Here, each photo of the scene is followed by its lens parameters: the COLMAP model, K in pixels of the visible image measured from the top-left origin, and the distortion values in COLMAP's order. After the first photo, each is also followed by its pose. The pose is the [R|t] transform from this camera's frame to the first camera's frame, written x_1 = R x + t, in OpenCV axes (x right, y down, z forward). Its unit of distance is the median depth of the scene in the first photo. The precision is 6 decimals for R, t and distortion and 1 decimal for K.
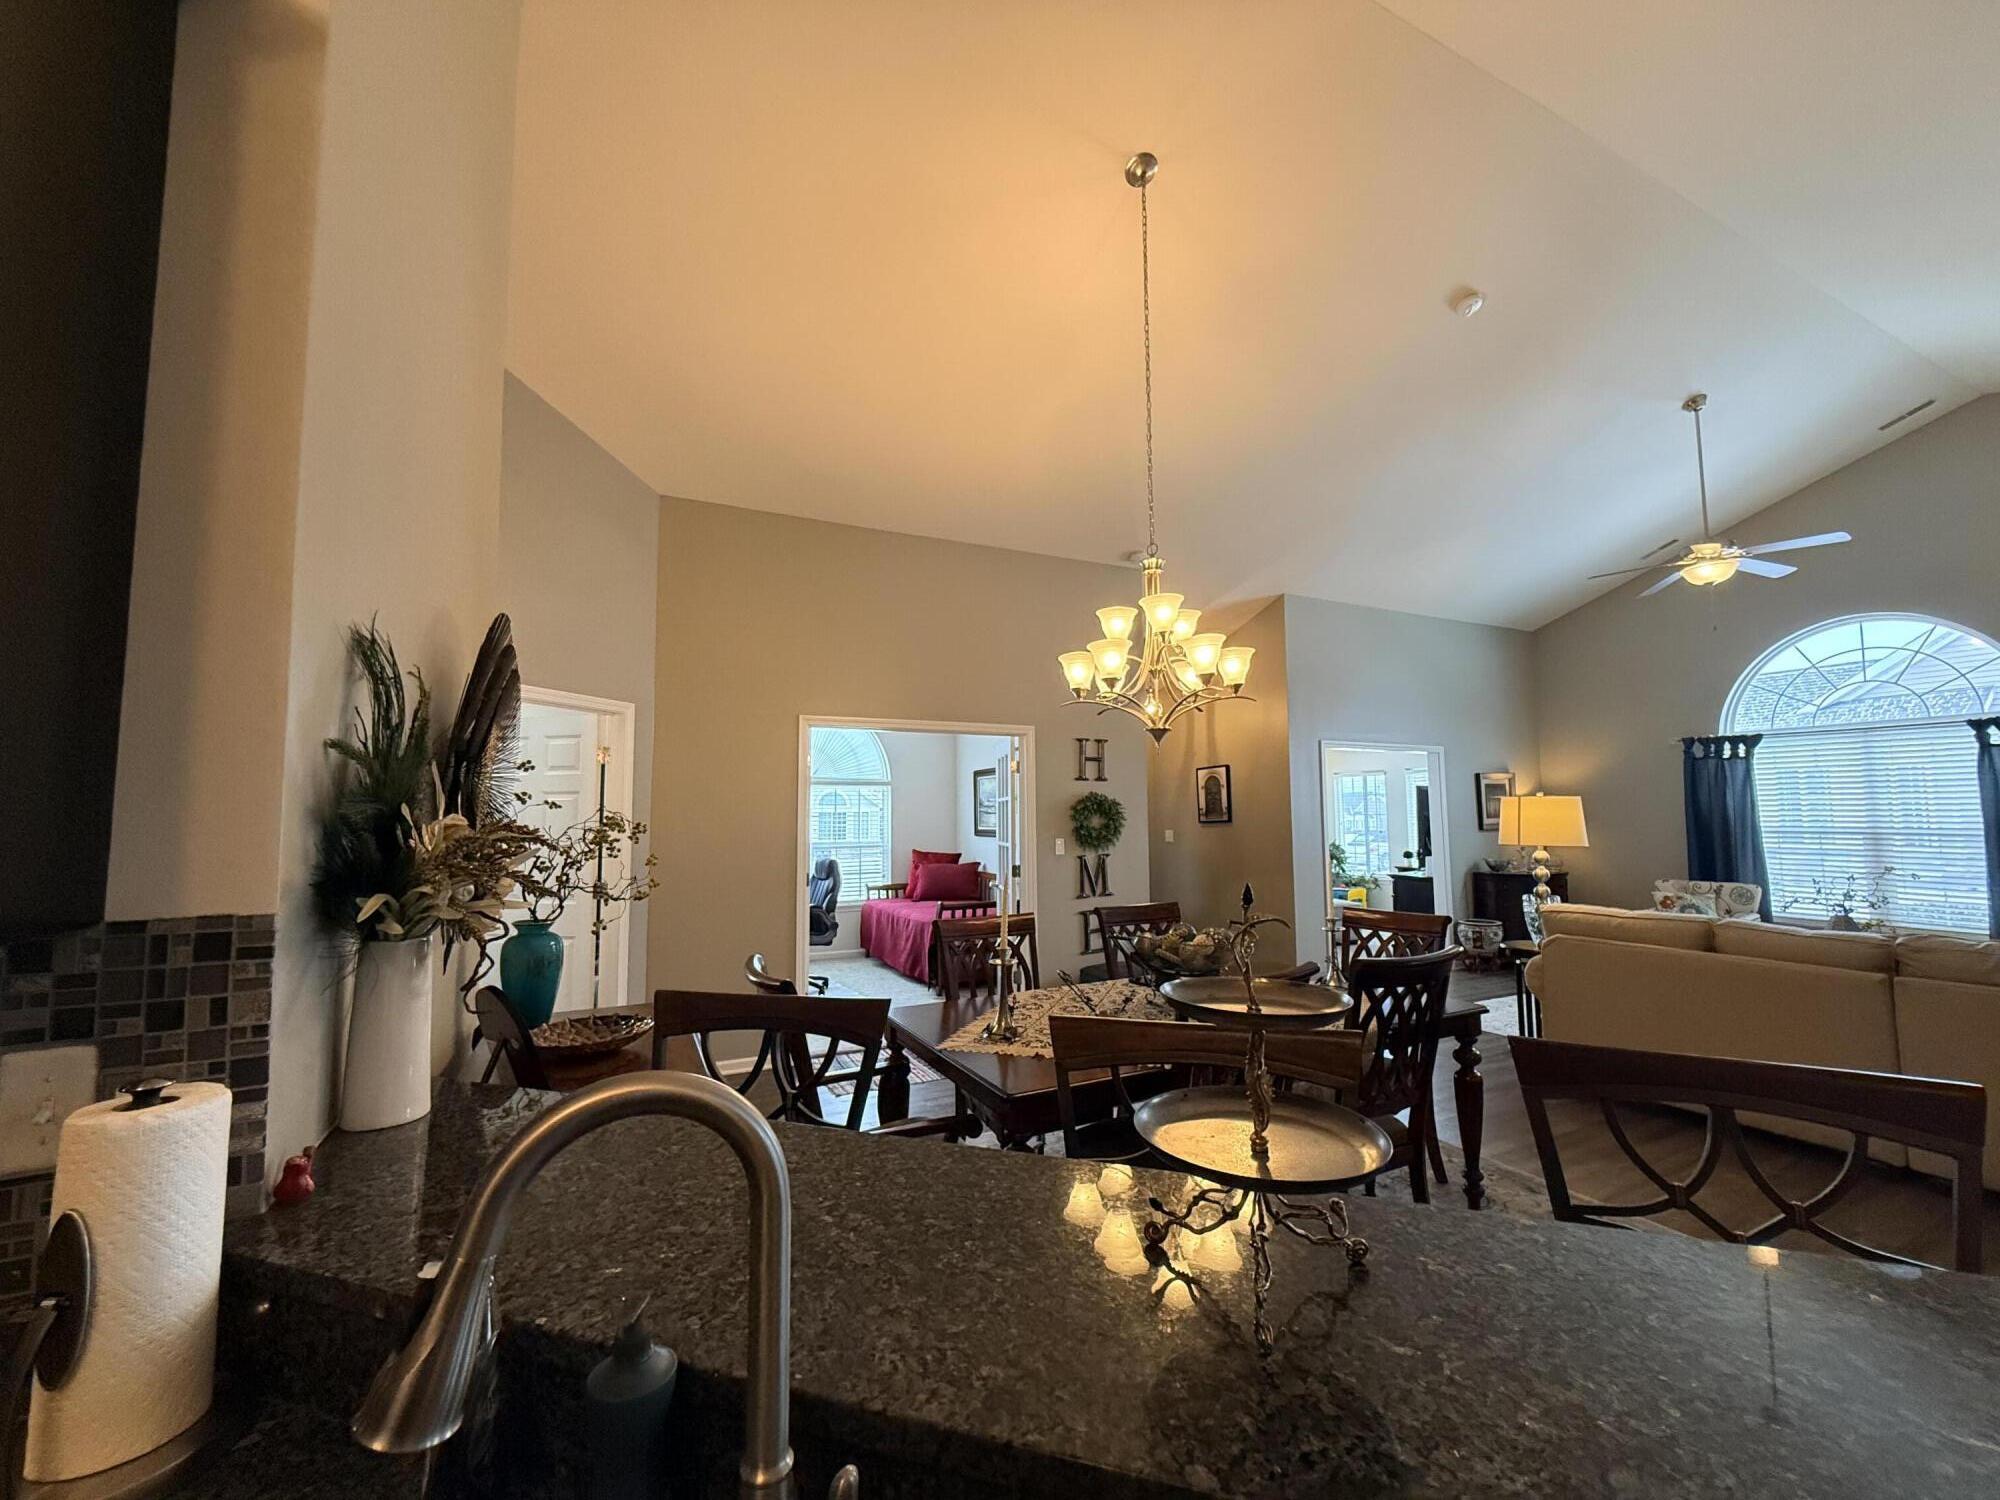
lens RADIAL K [[795.7, 0, 1004.4], [0, 795.7, 752.8], [0, 0, 1]] dist [-0.001149, -0.000195]
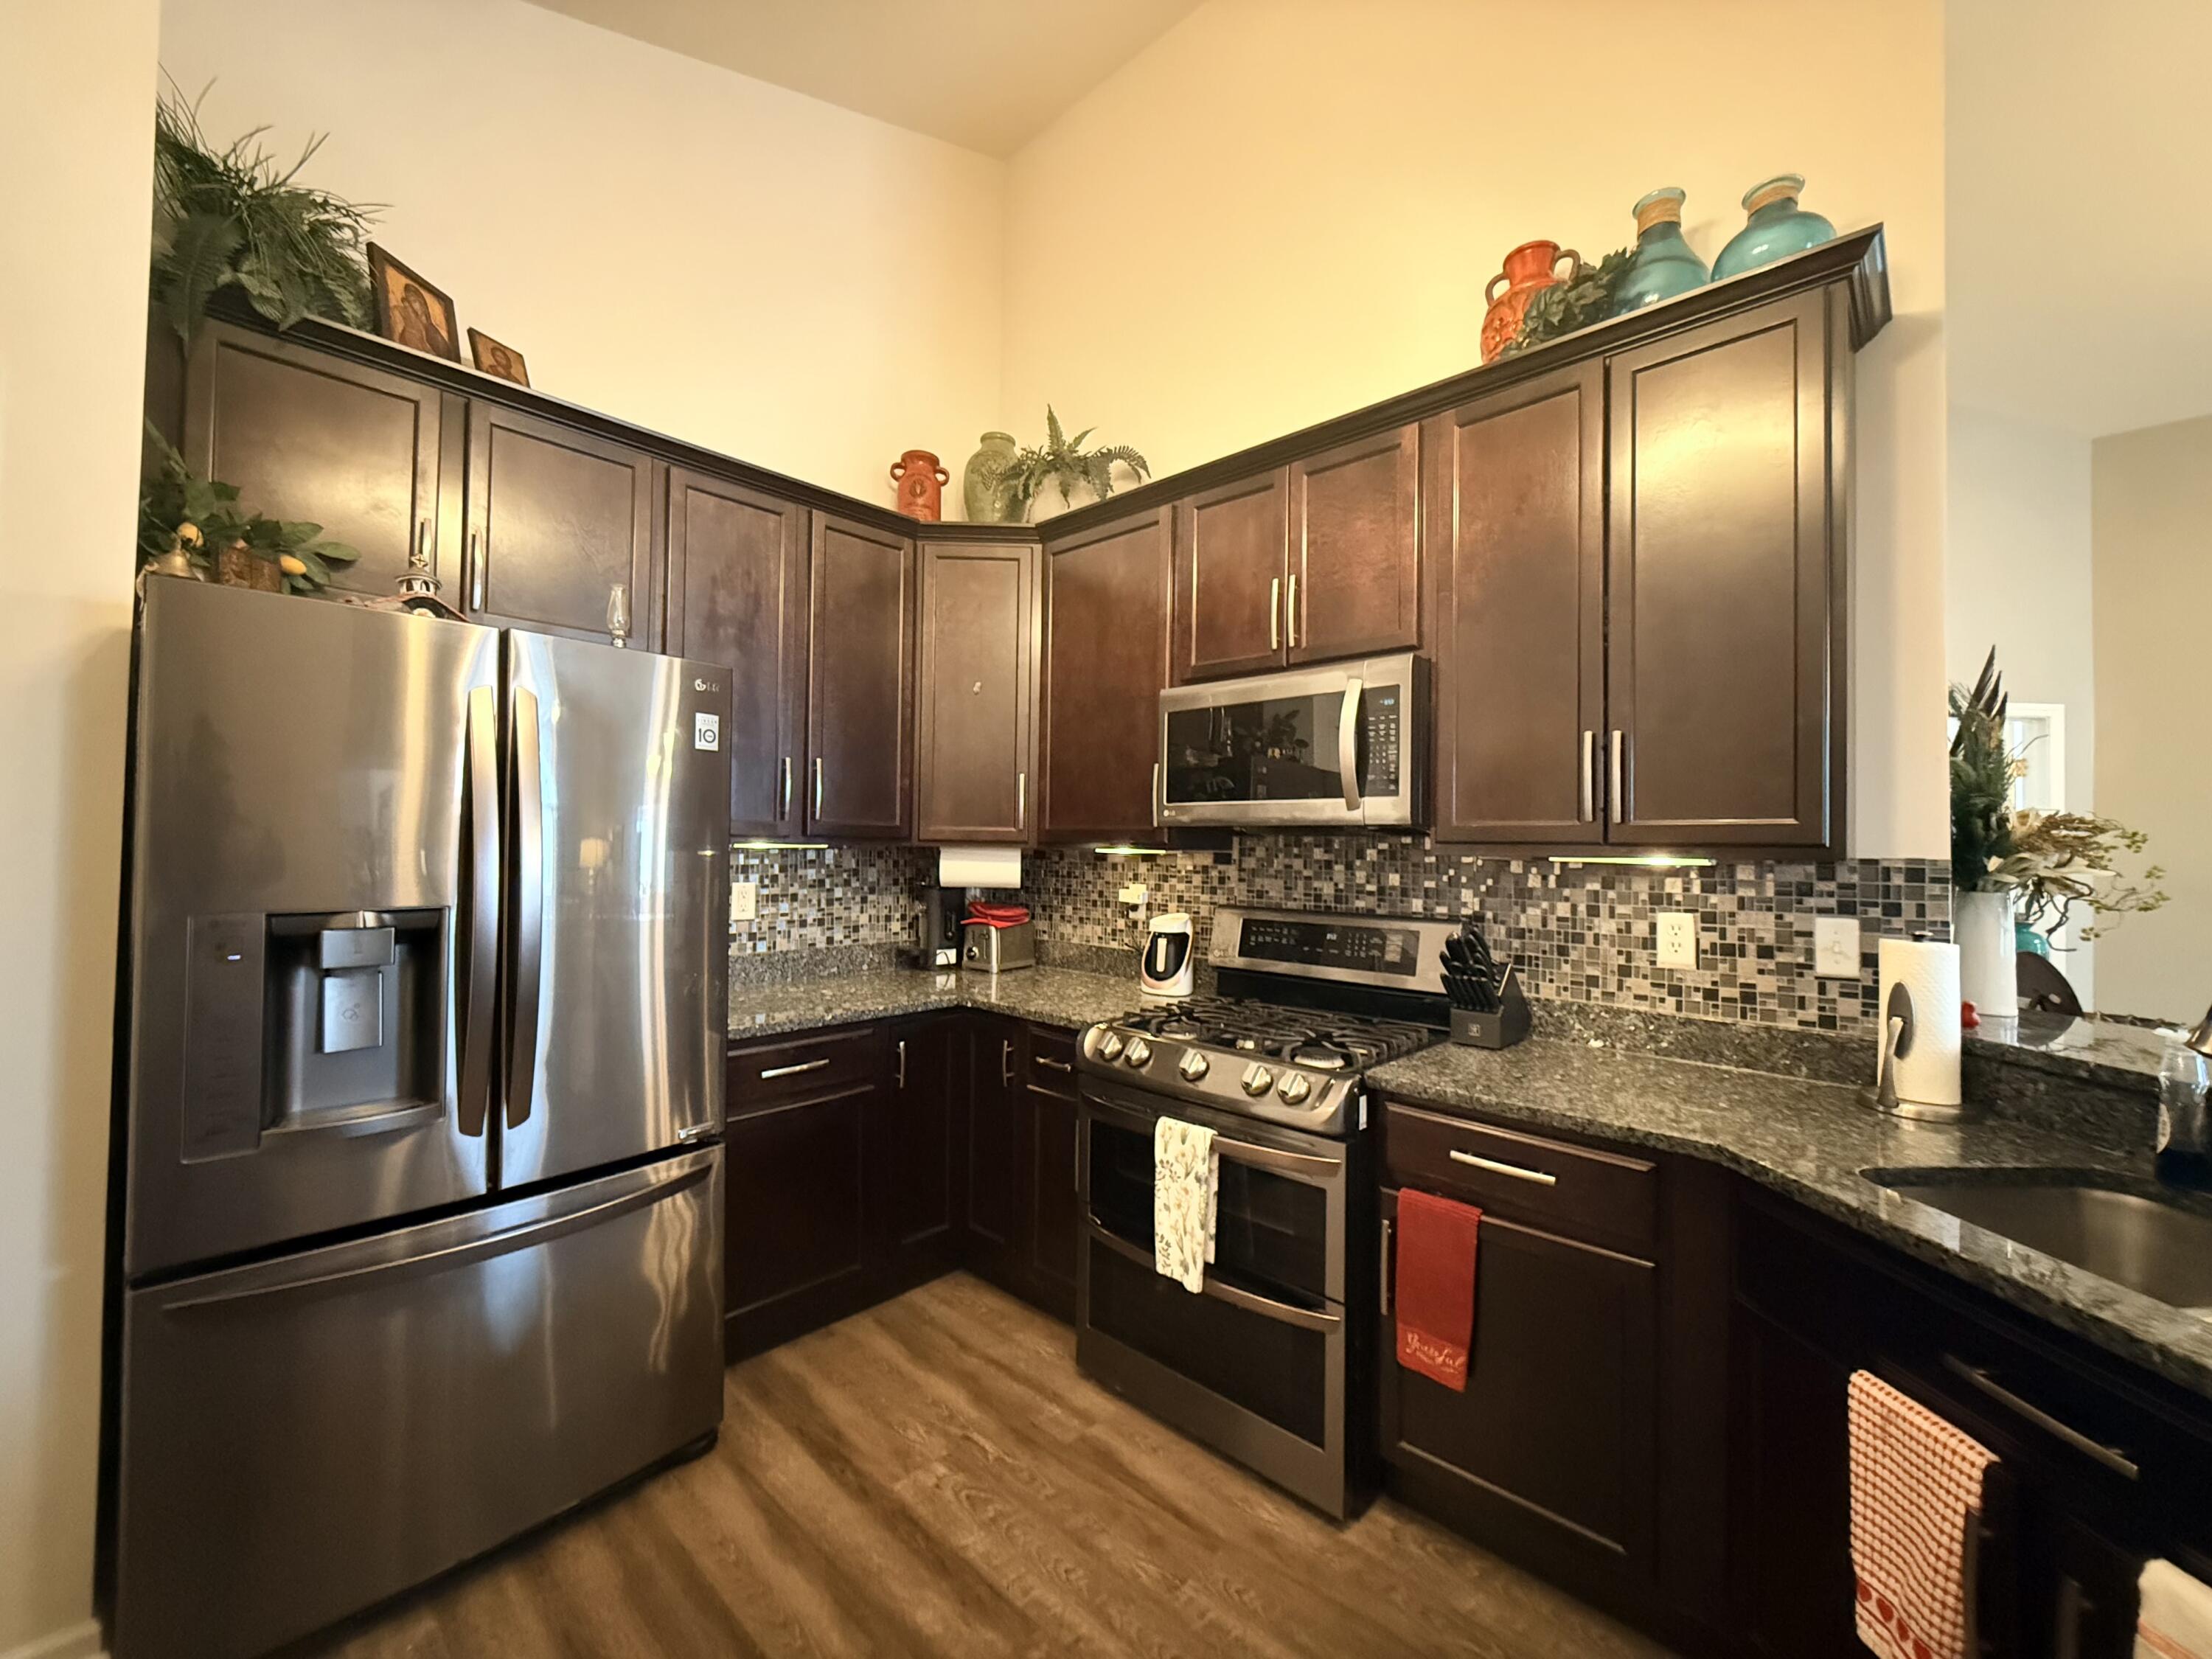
lens RADIAL K [[880.1, 0, 1113.8], [0, 880.1, 833.2], [0, 0, 1]] dist [-0.001149, -0.000195]
pose [[0.354191, -0.004785, -0.935161, 0.036214], [0.057575, 0.998201, 0.016699, 0.001015], [0.933399, -0.059757, 0.353829, -0.212032]]
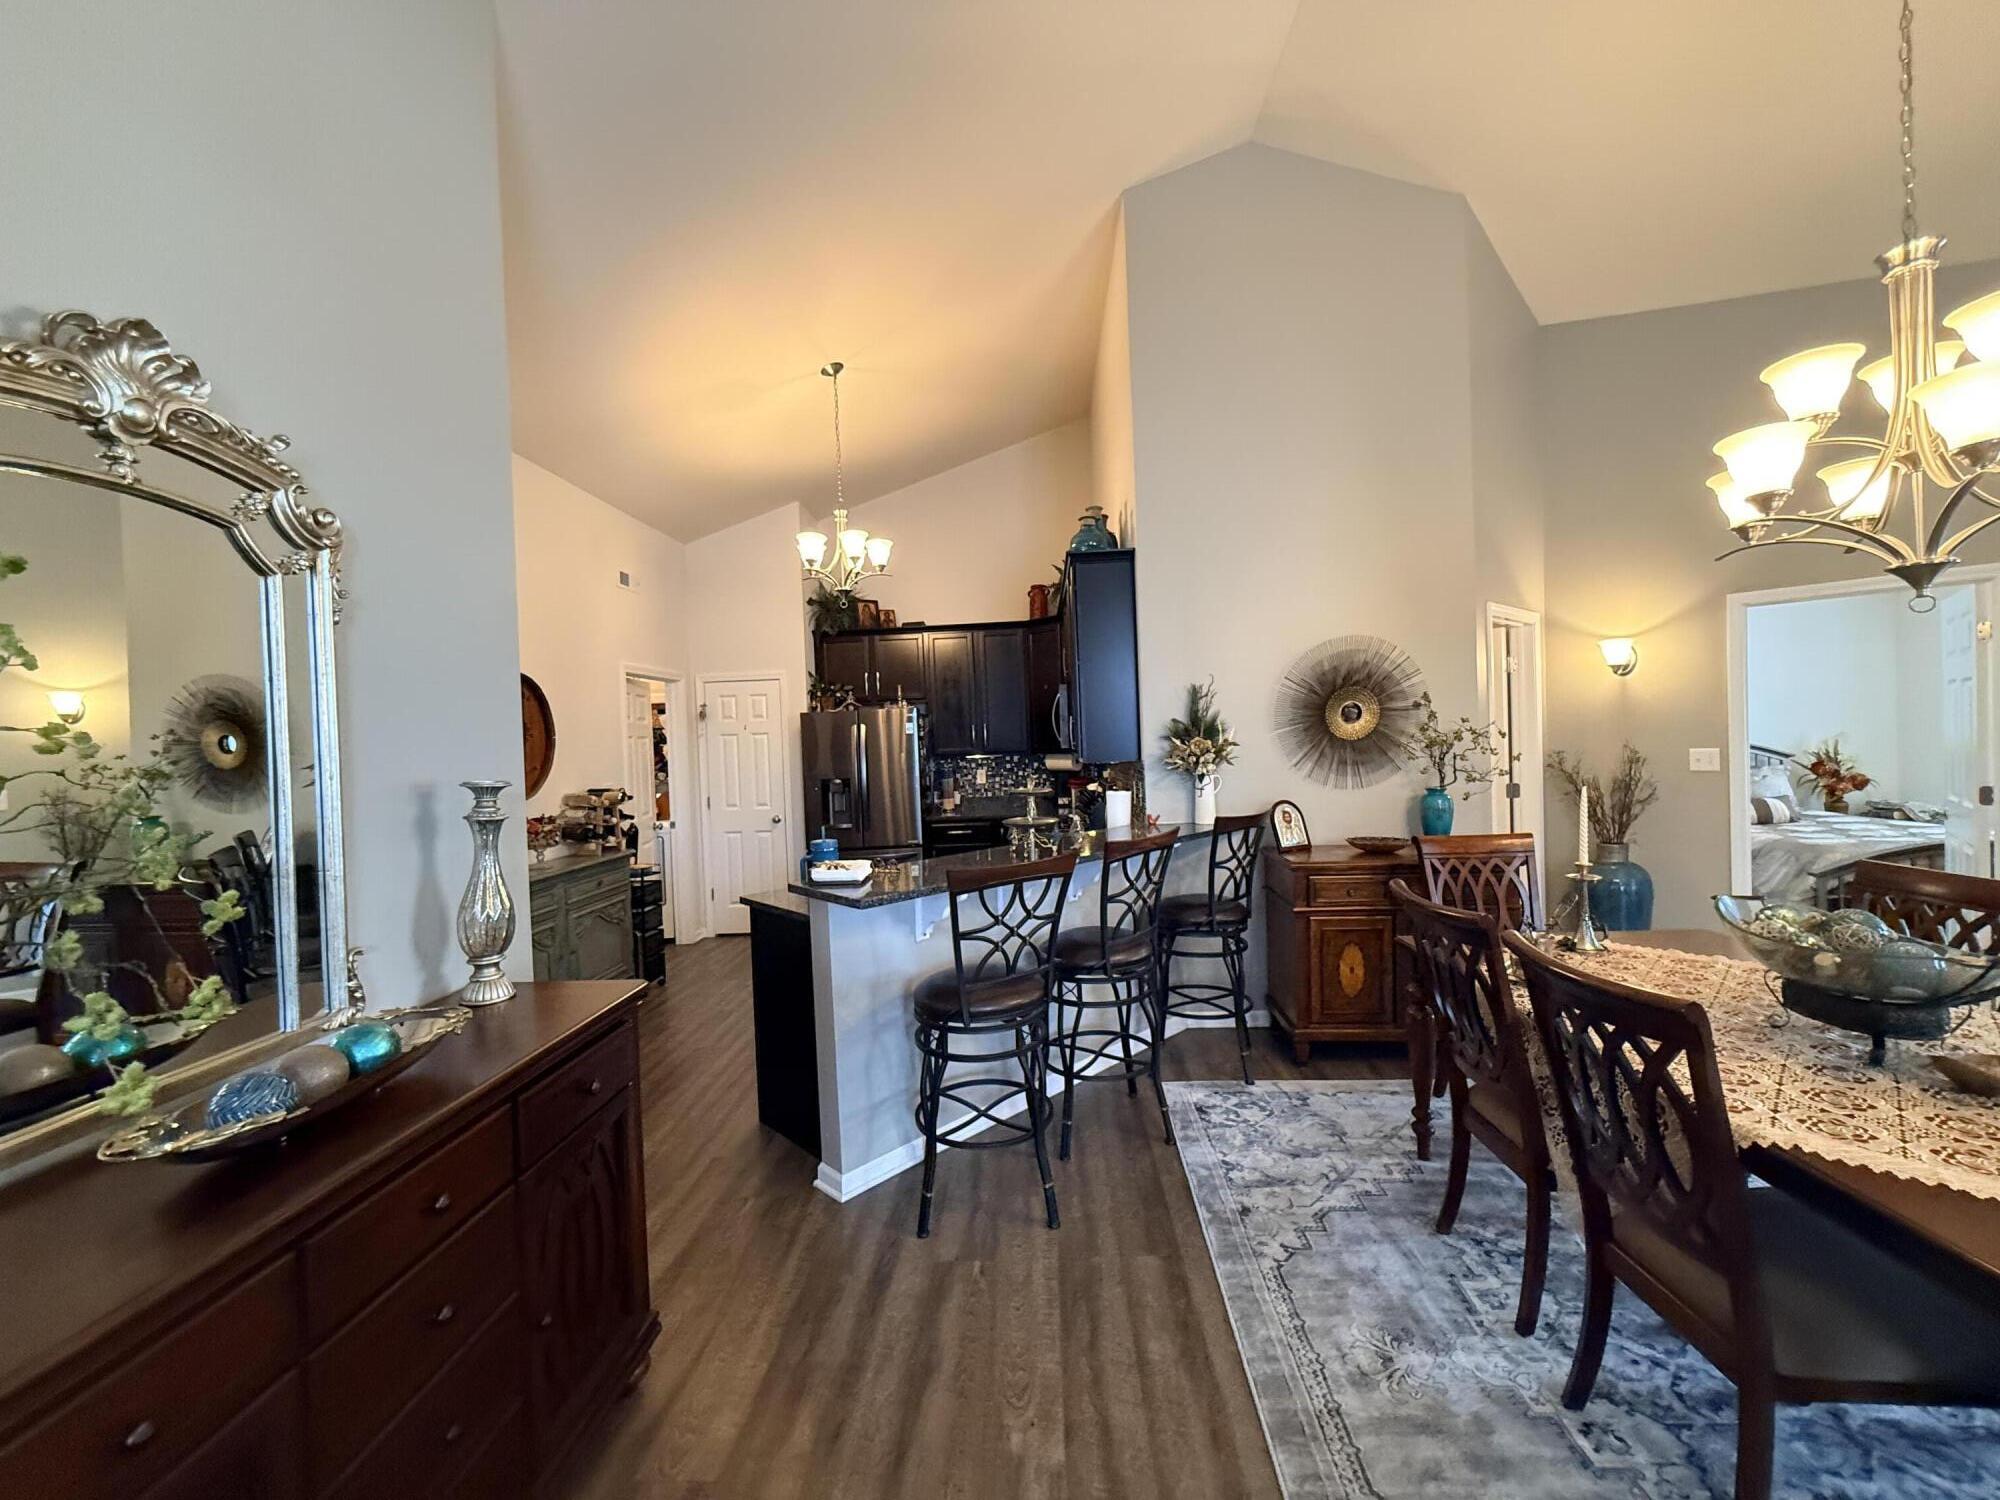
lens RADIAL K [[795.7, 0, 1005.9], [0, 795.7, 754.3], [0, 0, 1]] dist [-0.001149, -0.000195]
pose [[-0.480397, 0.044670, -0.875913, 0.533777], [0.111281, 0.993735, -0.010354, 0.018651], [0.869963, -0.102447, -0.482358, 0.385725]]
